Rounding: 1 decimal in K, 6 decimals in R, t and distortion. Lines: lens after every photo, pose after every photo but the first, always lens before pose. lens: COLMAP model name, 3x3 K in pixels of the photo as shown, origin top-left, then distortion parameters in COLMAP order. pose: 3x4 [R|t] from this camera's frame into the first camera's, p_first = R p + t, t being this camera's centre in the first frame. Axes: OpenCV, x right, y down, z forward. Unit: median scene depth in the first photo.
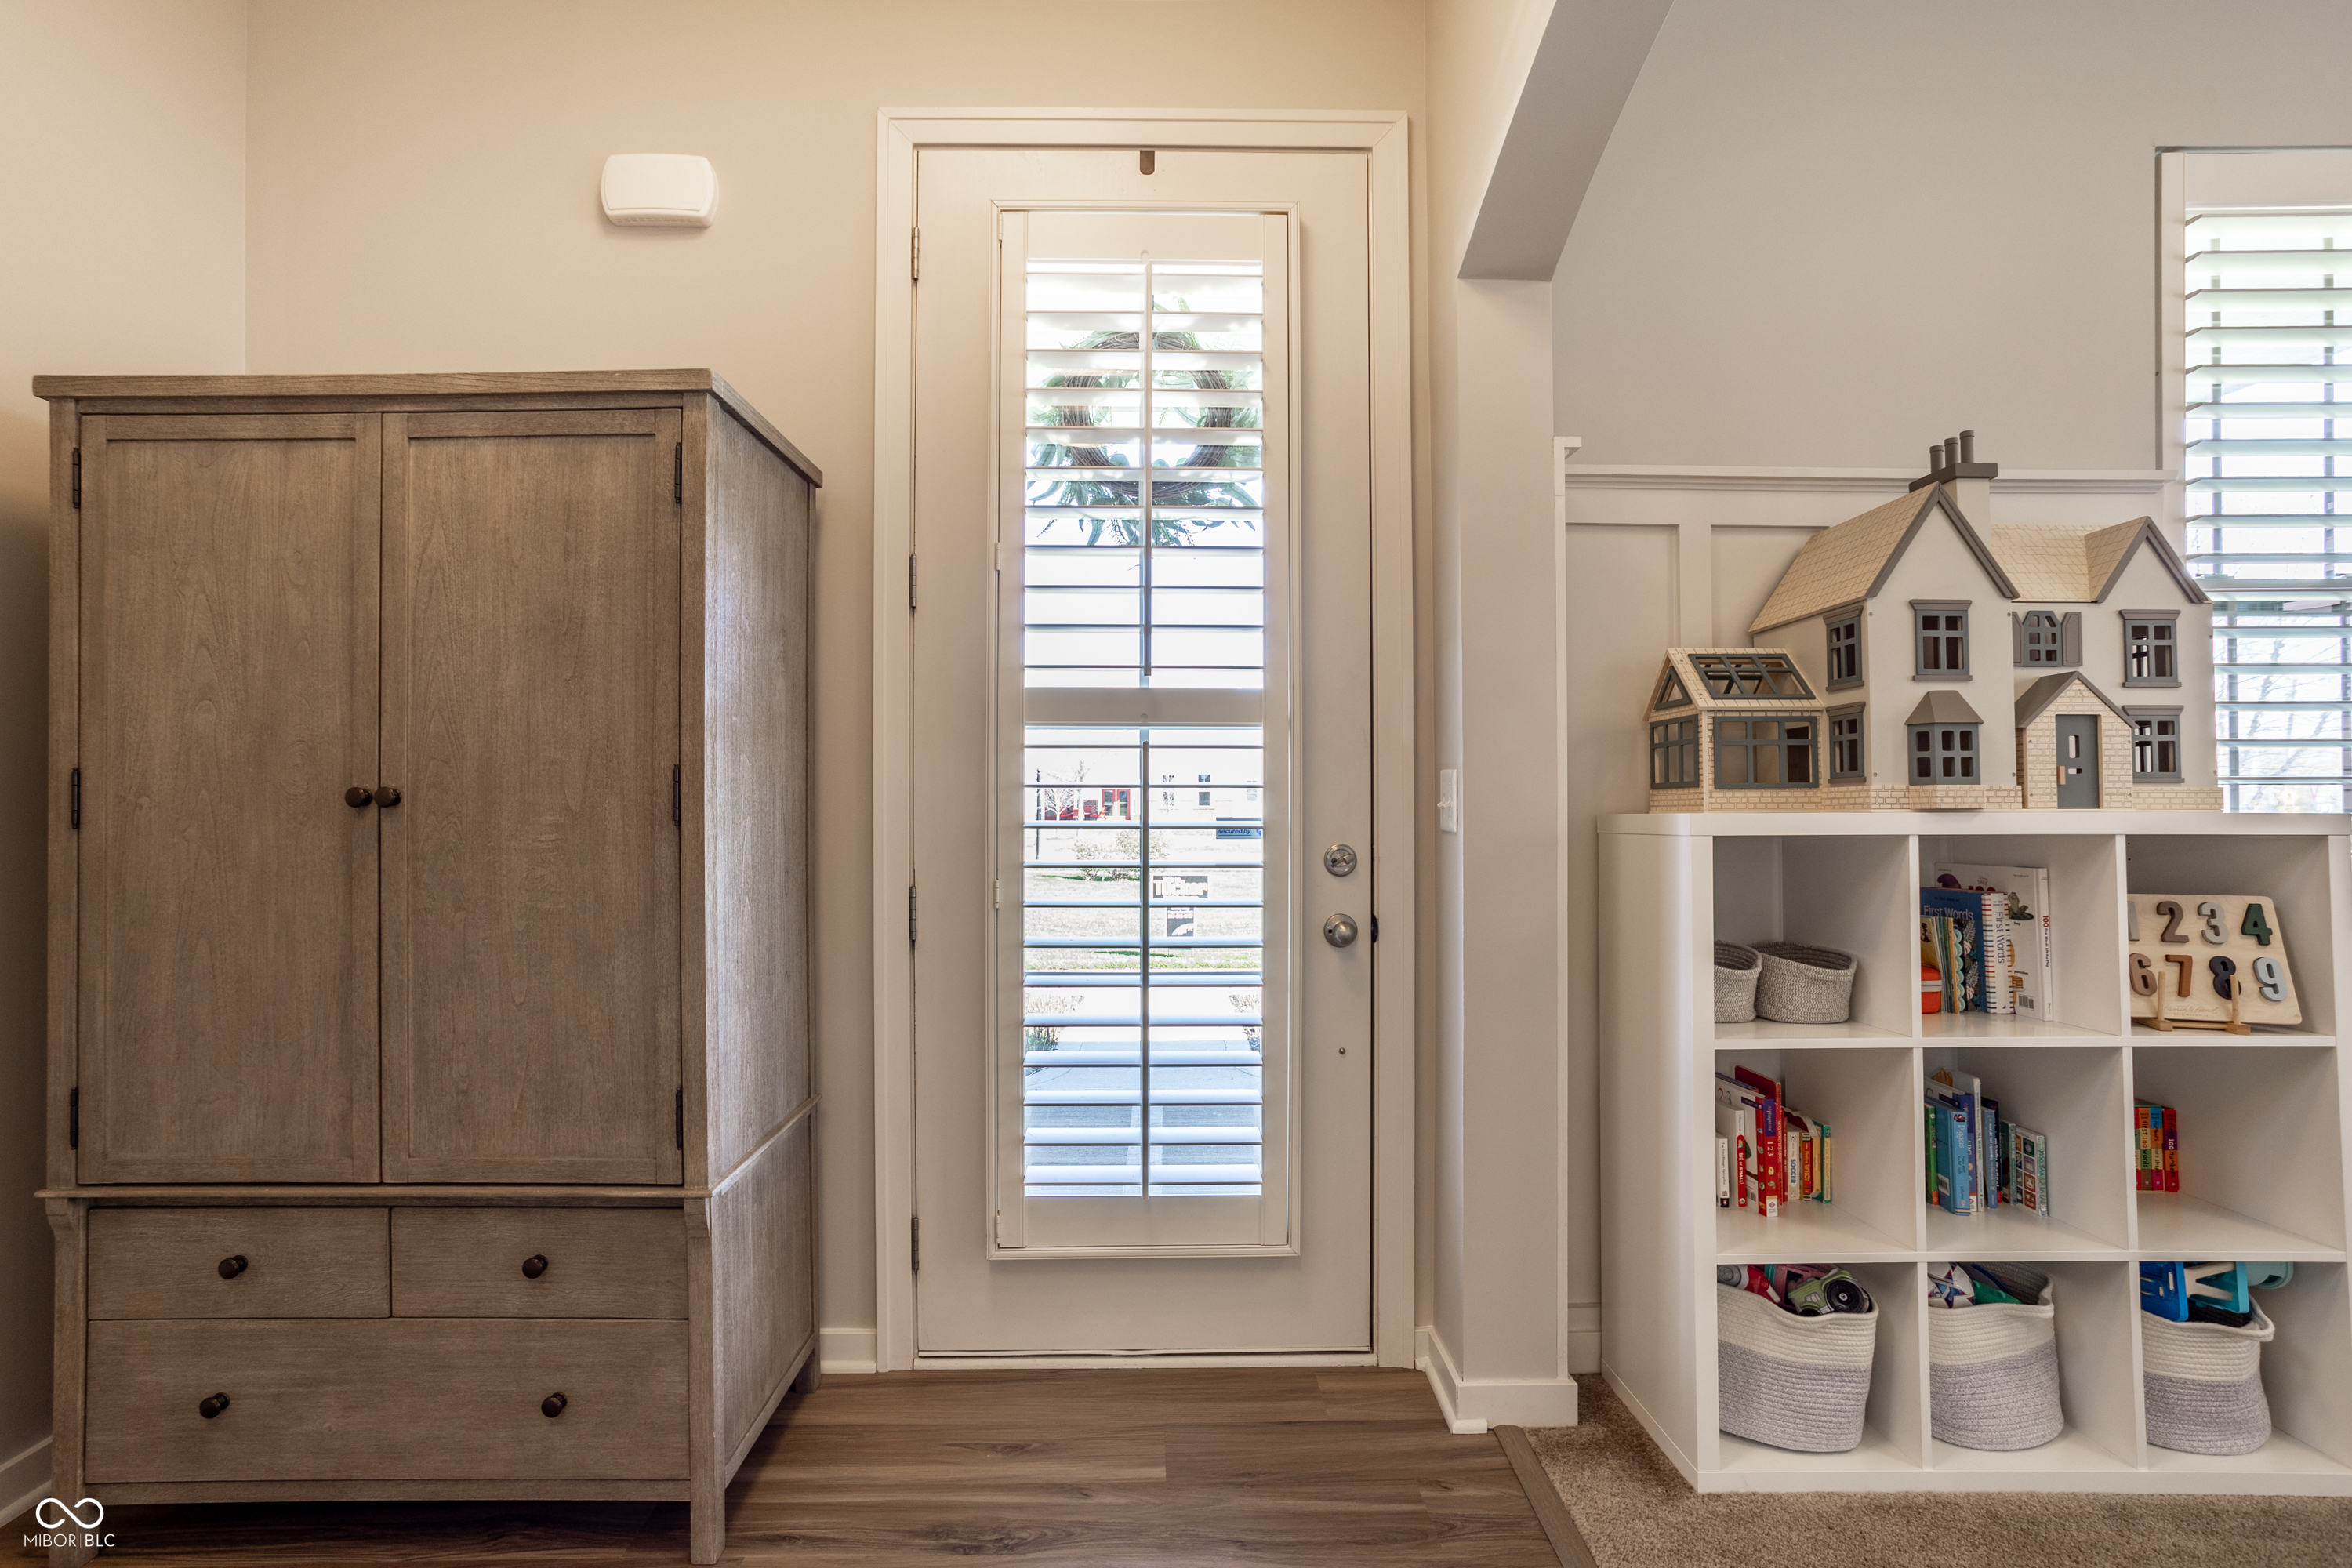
lens RADIAL K [[1130.3, 0, 1164.5], [0, 1130.3, 777.7], [0, 0, 1]] dist [-0.051077, 0.032664]
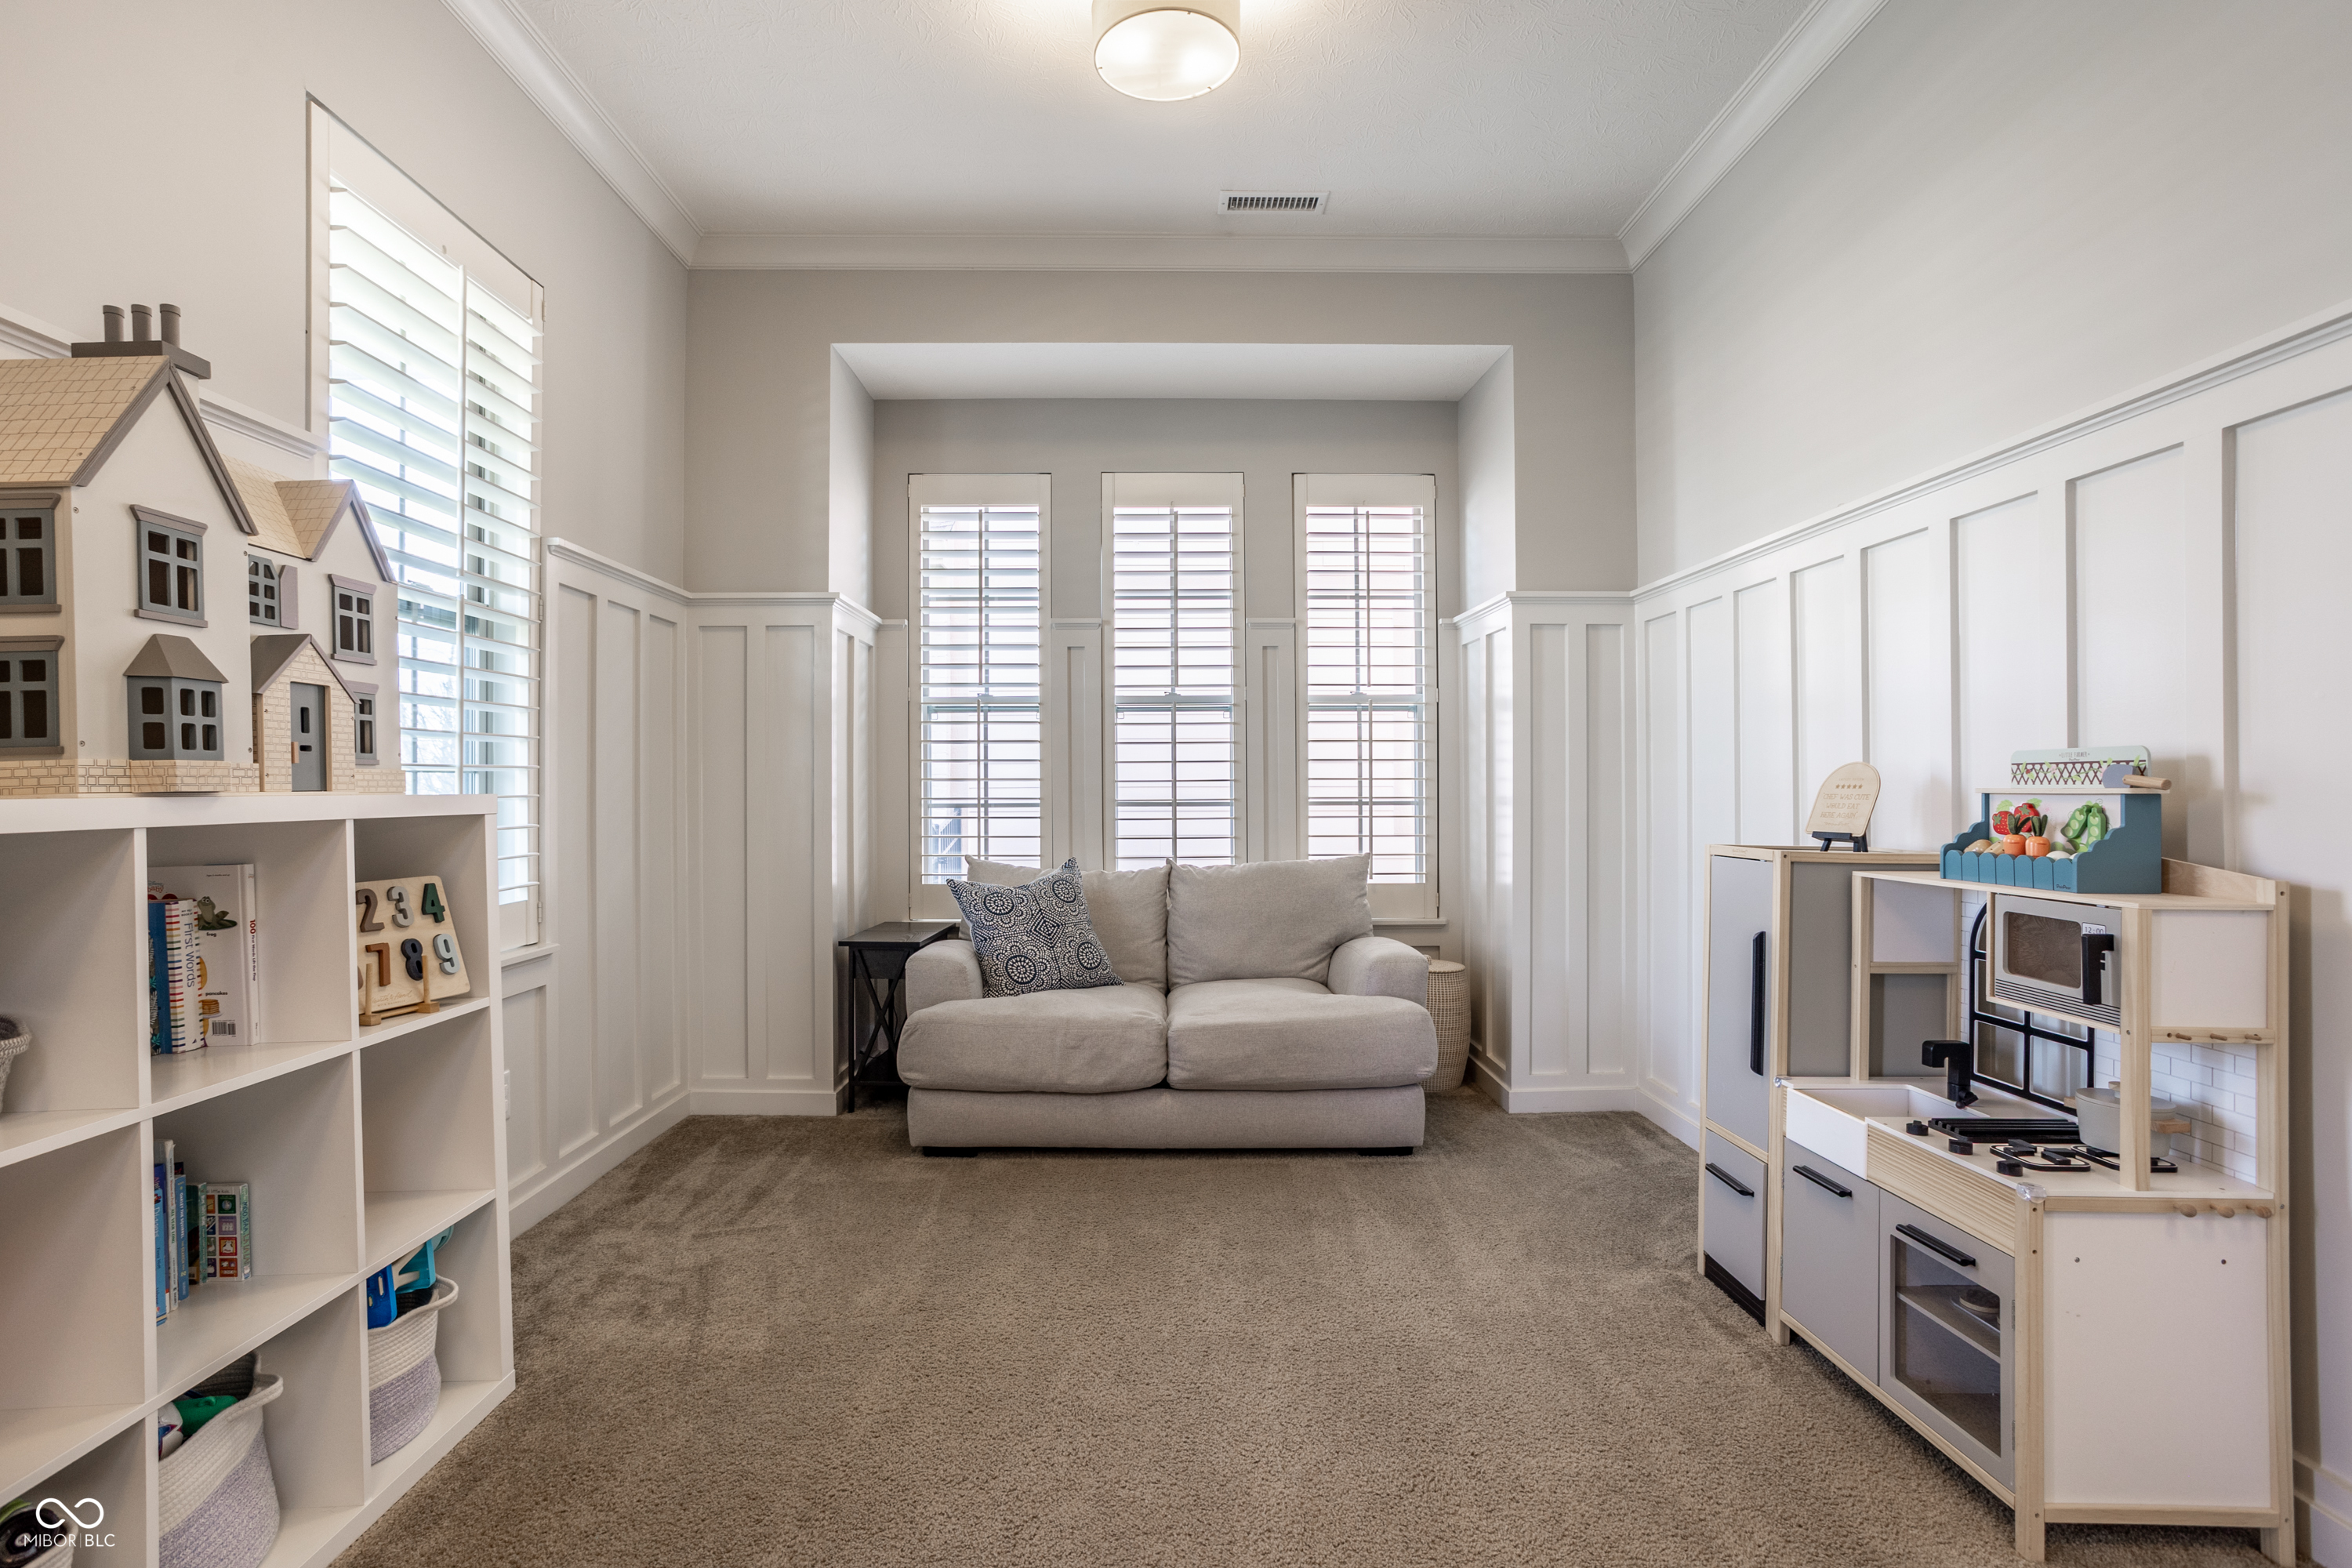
lens RADIAL K [[1130.3, 0, 1164.5], [0, 1130.3, 777.7], [0, 0, 1]] dist [-0.051077, 0.032664]
pose [[0.002675, 0.007156, 0.999971, -0.048015], [-0.005363, 0.999960, -0.007142, 0.019523], [-0.999982, -0.005343, 0.002714, 0.319439]]
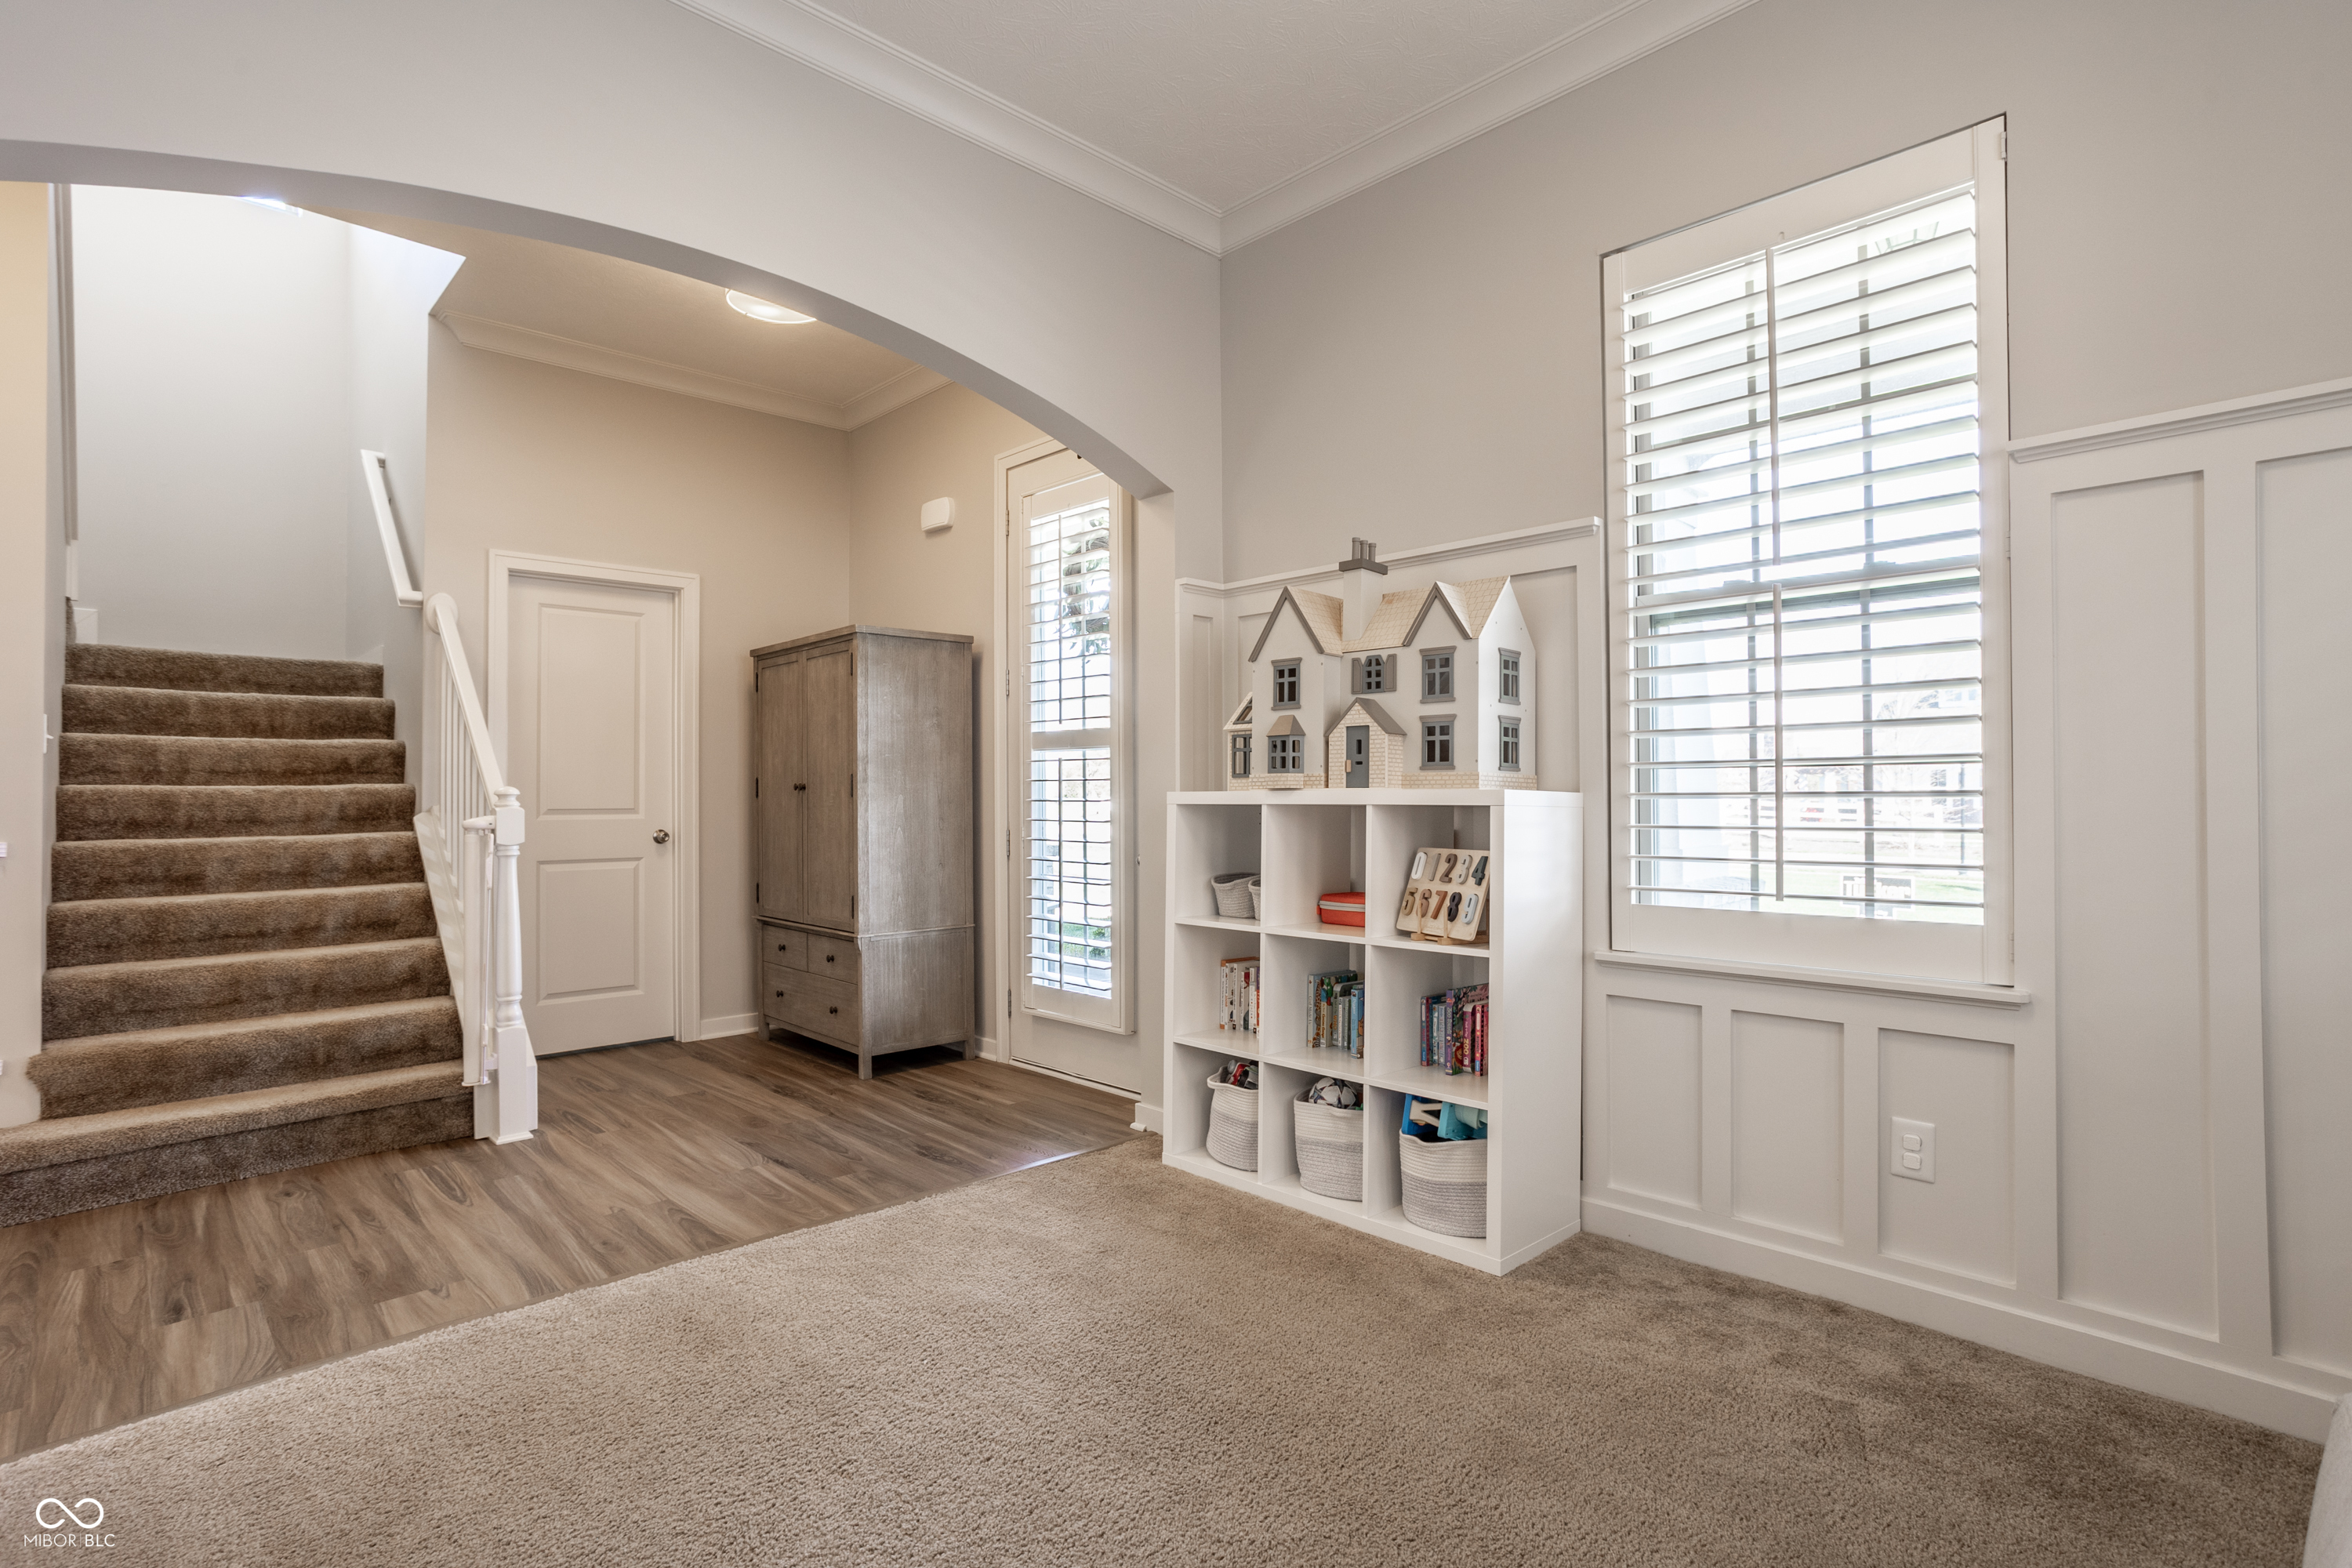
lens RADIAL K [[1130.3, 0, 1164.5], [0, 1130.3, 777.7], [0, 0, 1]] dist [-0.051077, 0.032664]
pose [[0.682288, -0.012993, -0.730968, 1.753860], [0.012761, 0.999901, -0.005862, 0.019368], [0.730972, -0.005328, 0.682387, -0.246140]]
